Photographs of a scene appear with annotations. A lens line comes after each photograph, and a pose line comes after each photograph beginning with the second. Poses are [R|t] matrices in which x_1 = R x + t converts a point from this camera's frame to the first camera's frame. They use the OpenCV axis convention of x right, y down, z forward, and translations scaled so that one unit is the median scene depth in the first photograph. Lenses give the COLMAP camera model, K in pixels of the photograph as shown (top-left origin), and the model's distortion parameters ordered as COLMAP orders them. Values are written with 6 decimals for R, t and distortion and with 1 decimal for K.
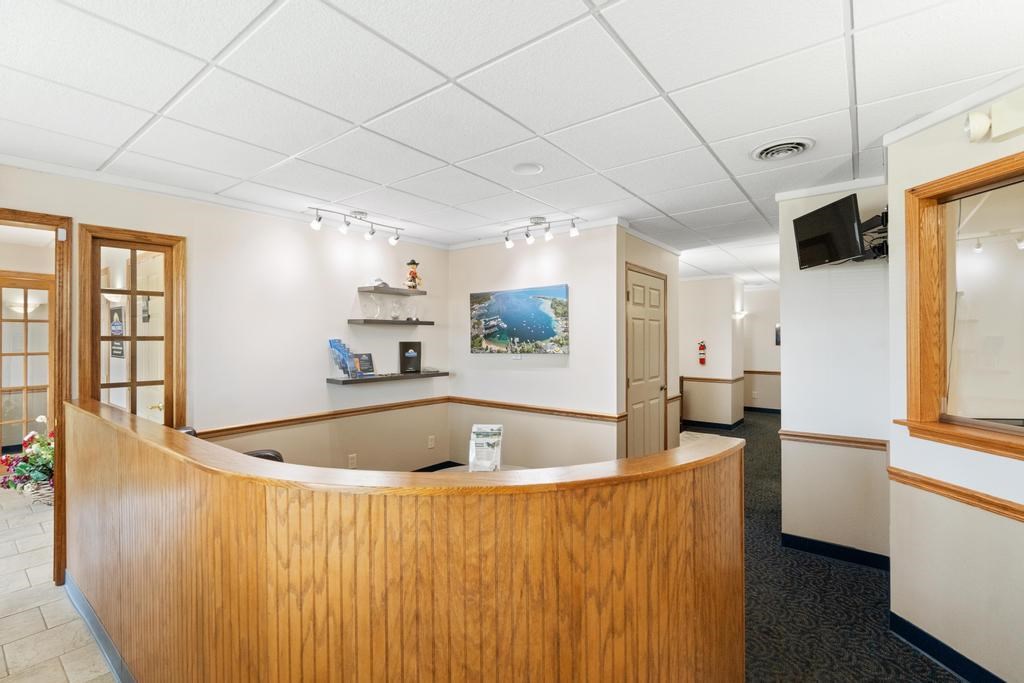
lens RADIAL K [[458.0, 0, 511.9], [0, 458.0, 341.2], [0, 0, 1]] dist [-0.000105, -0.000003]
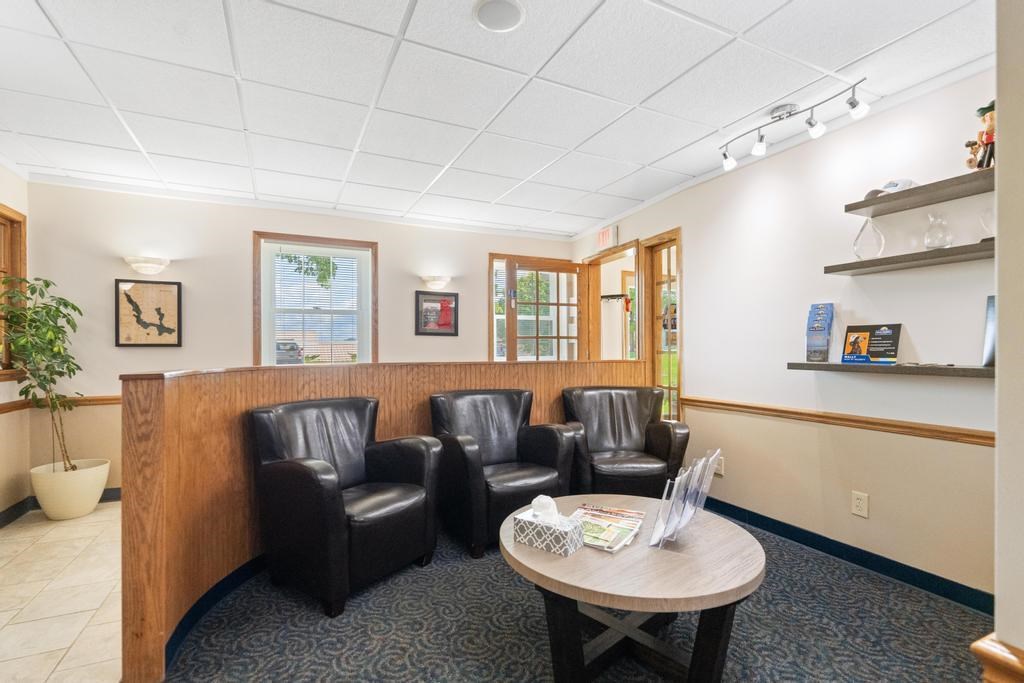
lens RADIAL K [[492.7, 0, 511.1], [0, 492.7, 341.5], [0, 0, 1]] dist [0.000538, 0.000186]
pose [[-0.420271, 0.003292, -0.907393, 0.403262], [0.000854, 0.999994, 0.003232, 0.045822], [0.907398, 0.000583, -0.420271, 0.841917]]
